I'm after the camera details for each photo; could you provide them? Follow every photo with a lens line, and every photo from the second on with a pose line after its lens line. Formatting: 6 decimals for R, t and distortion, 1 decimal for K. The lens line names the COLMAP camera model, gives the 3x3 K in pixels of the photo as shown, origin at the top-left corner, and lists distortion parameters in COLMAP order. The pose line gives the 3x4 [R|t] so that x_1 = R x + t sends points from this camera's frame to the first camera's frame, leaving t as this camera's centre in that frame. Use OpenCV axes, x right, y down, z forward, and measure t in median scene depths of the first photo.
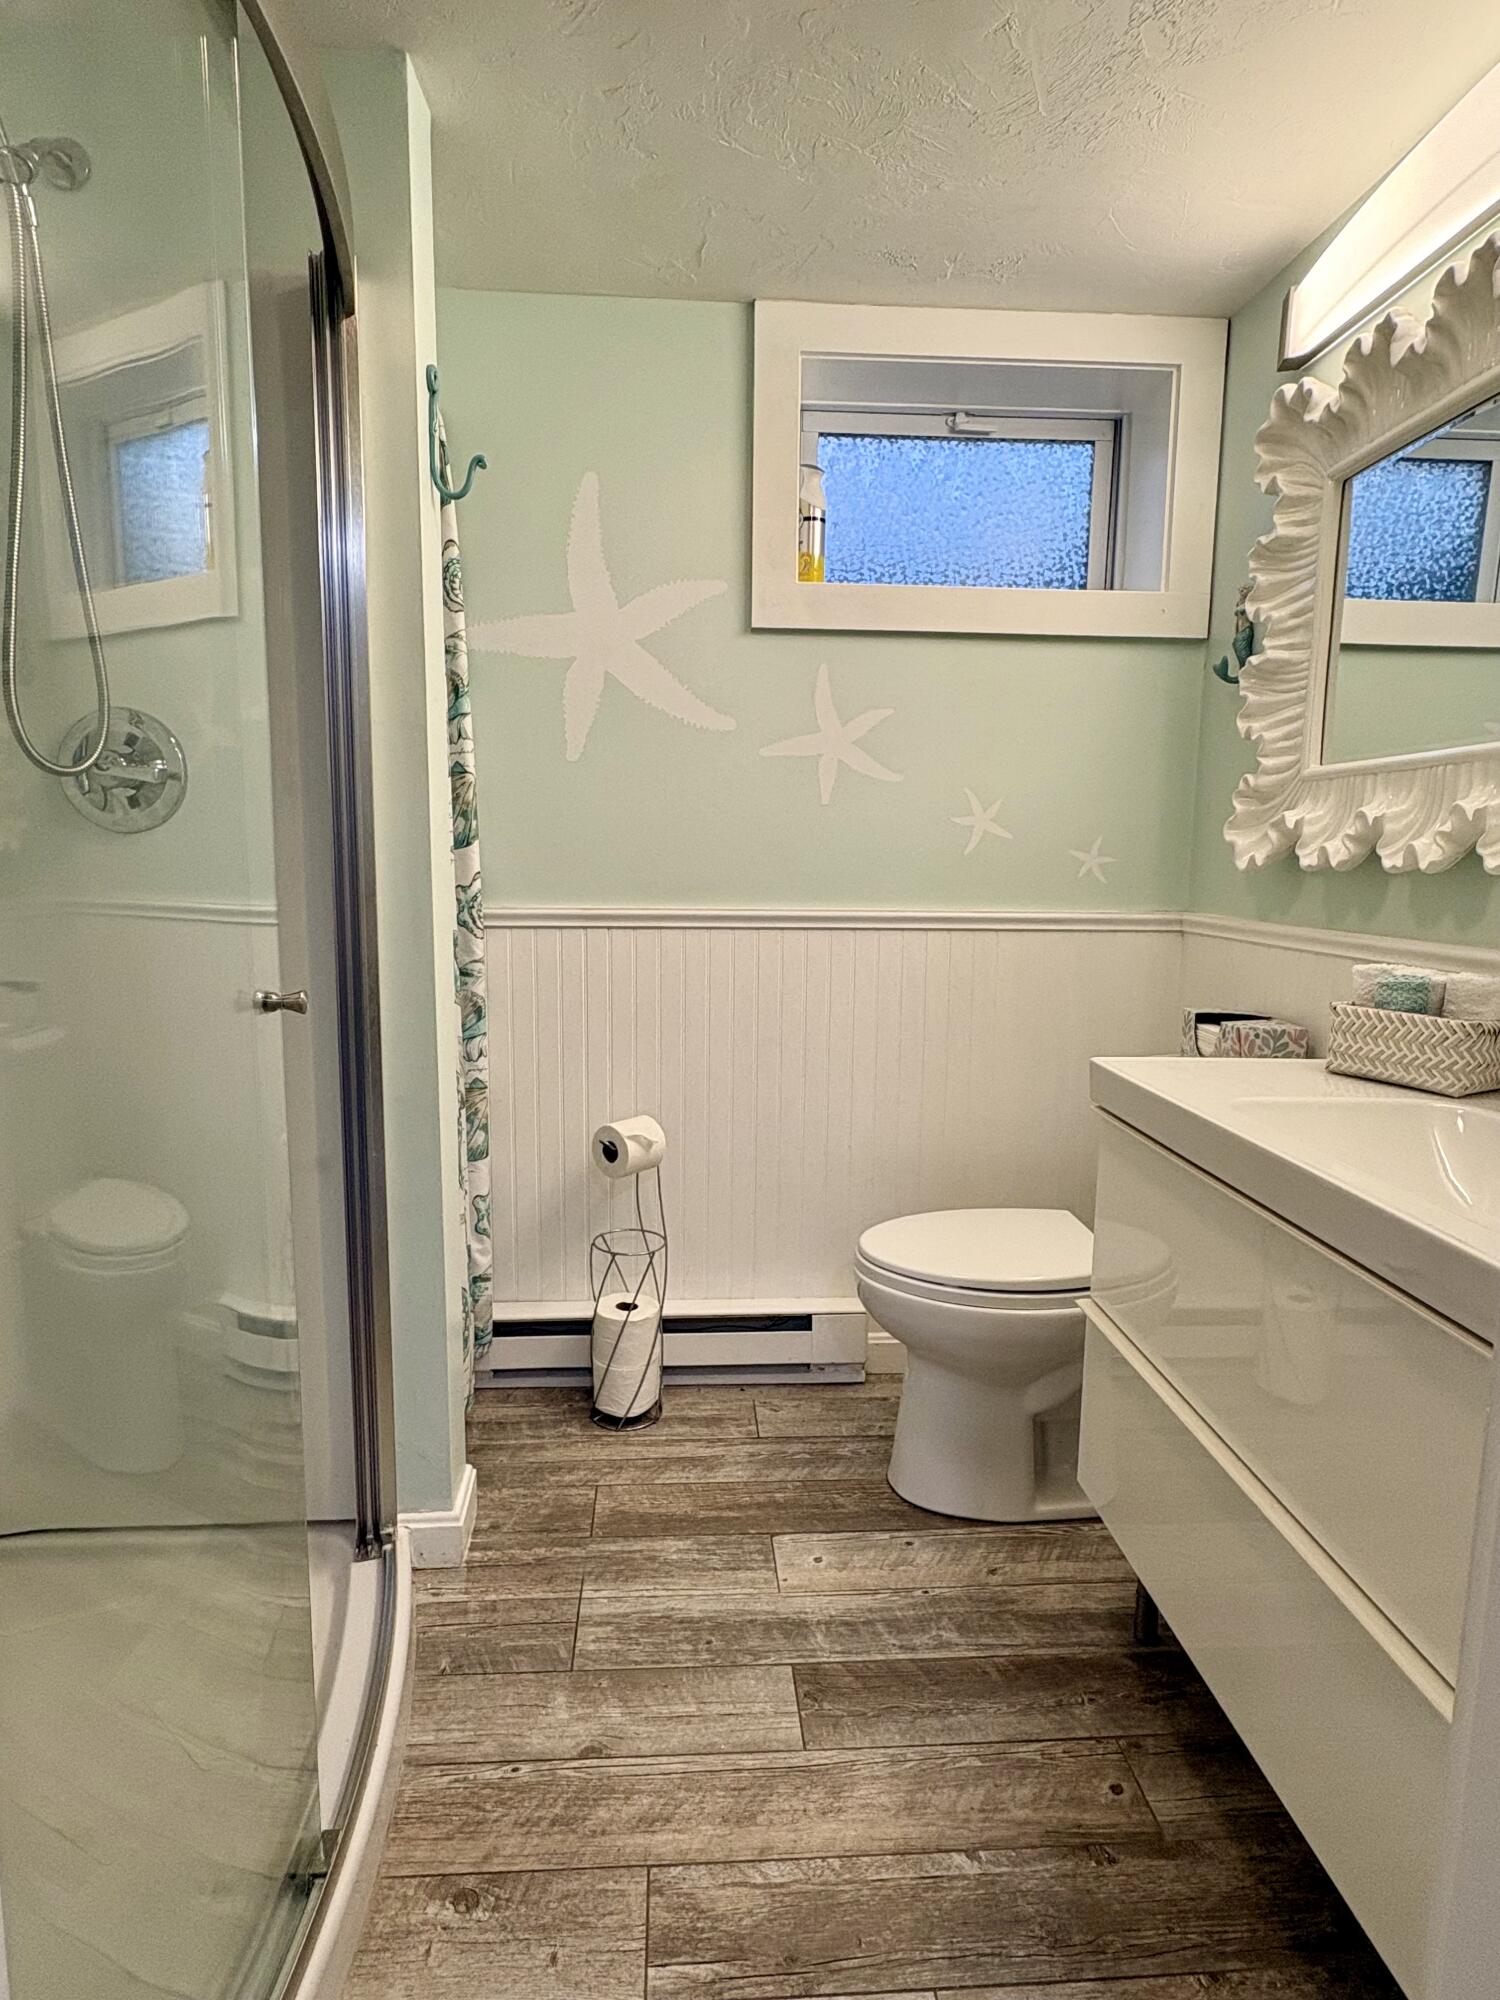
lens RADIAL K [[1084.5, 0, 748.1], [0, 1084.5, 998.0], [0, 0, 1]] dist [0.003430, -0.001064]
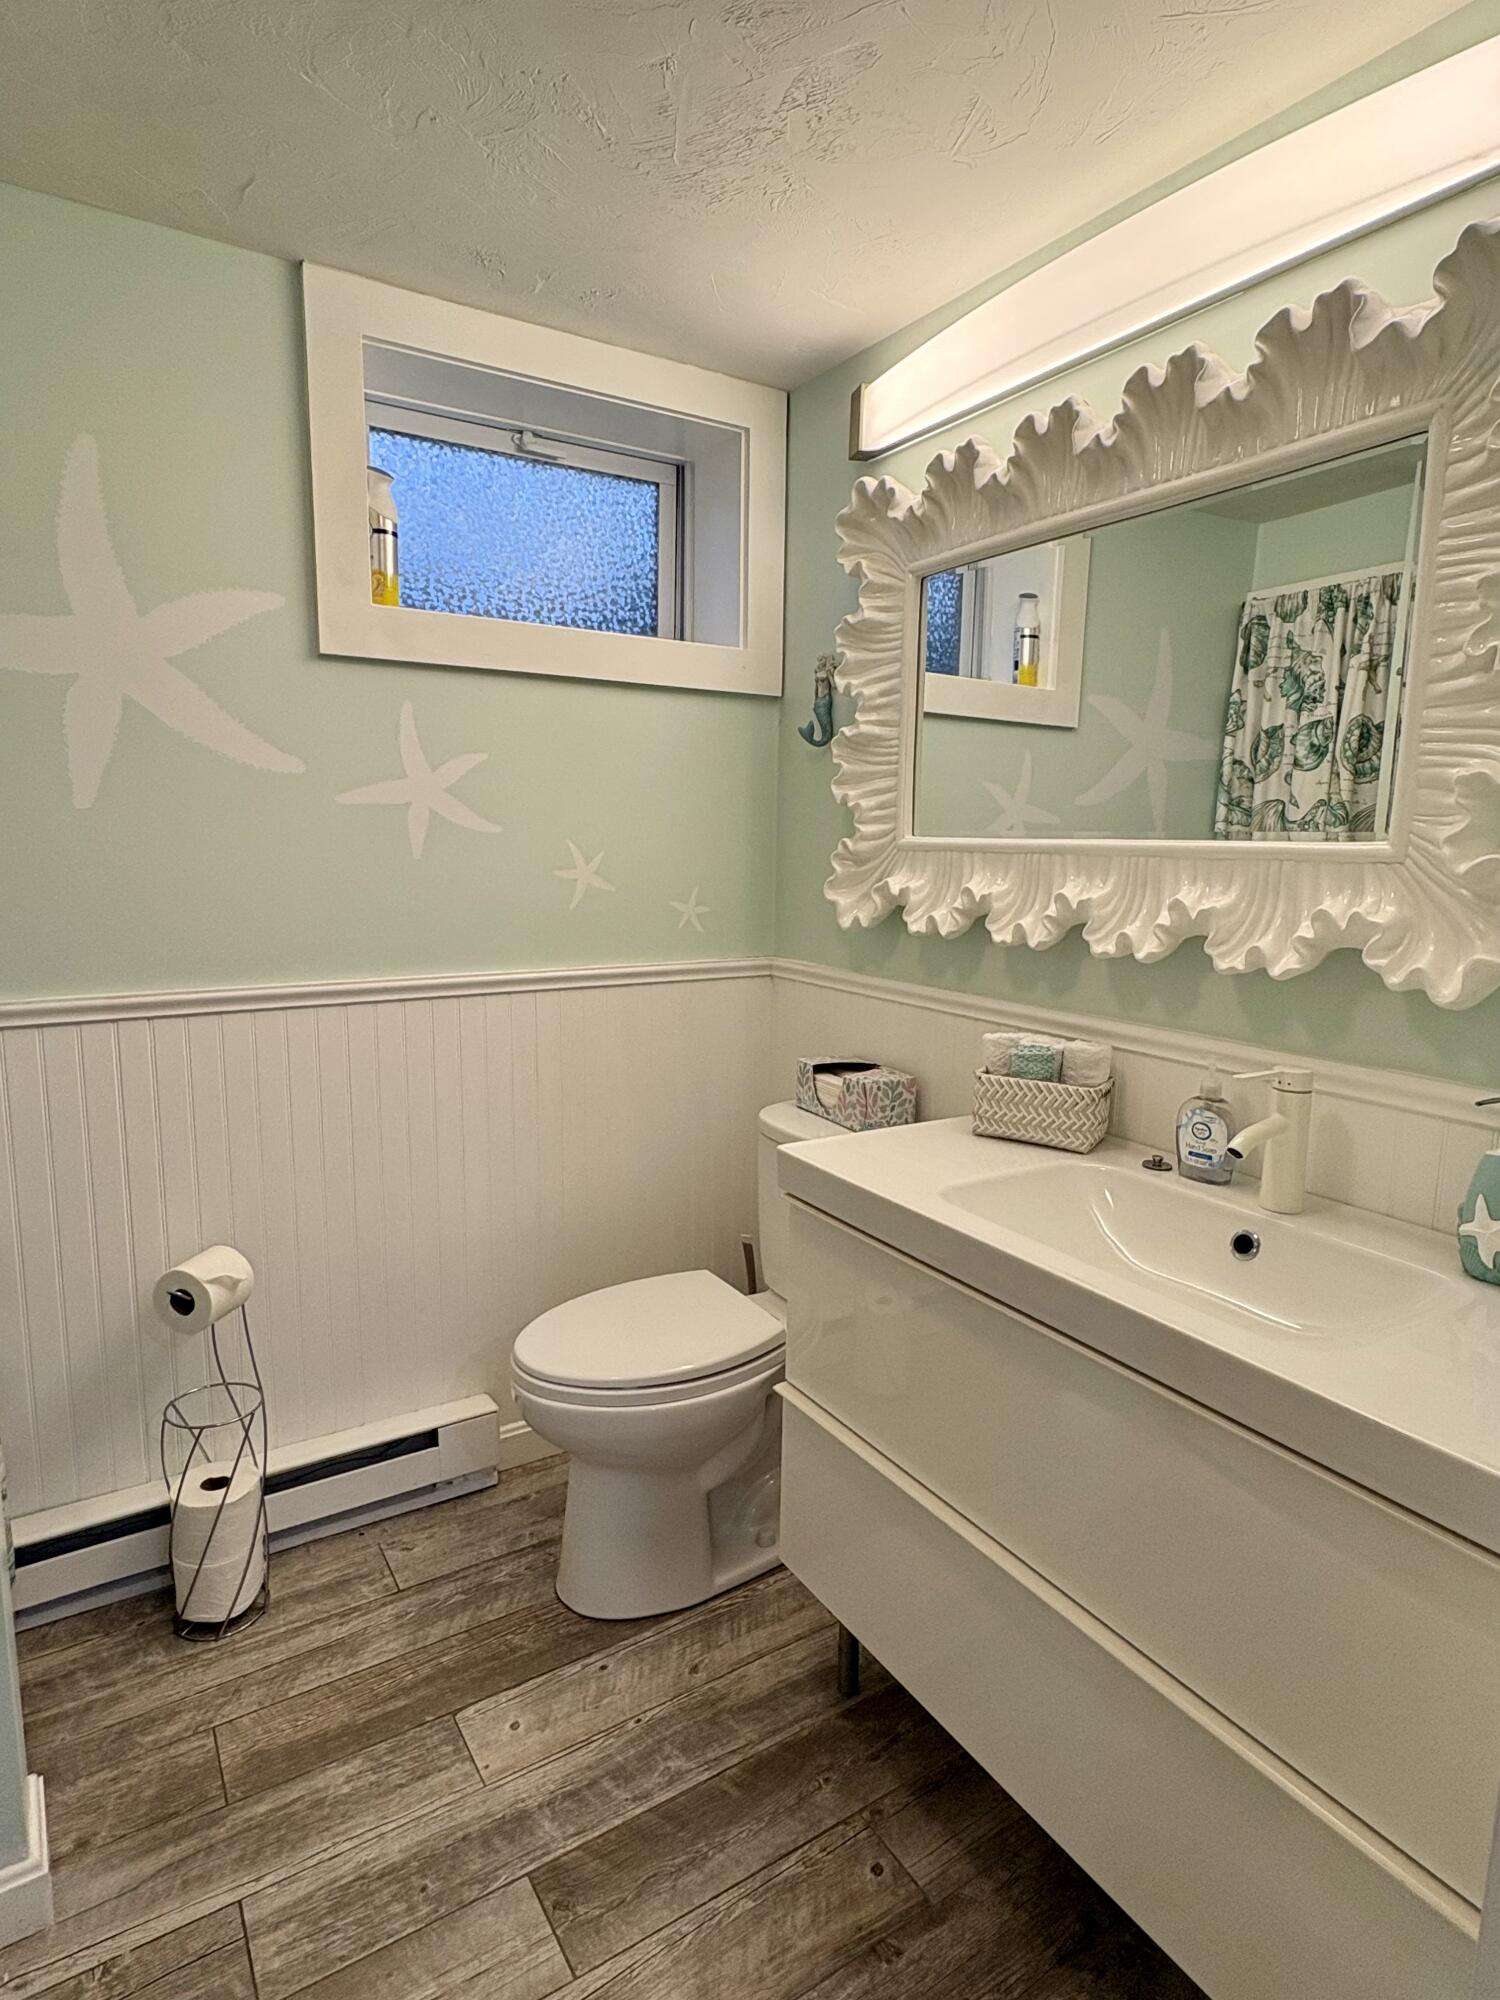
lens RADIAL K [[1084.5, 0, 751.4], [0, 1084.5, 994.4], [0, 0, 1]] dist [0.003430, -0.001064]
pose [[0.878436, -0.069416, 0.472790, -0.135343], [0.059806, 0.997584, 0.035349, -0.097950], [-0.474102, -0.002776, 0.880466, 0.109120]]
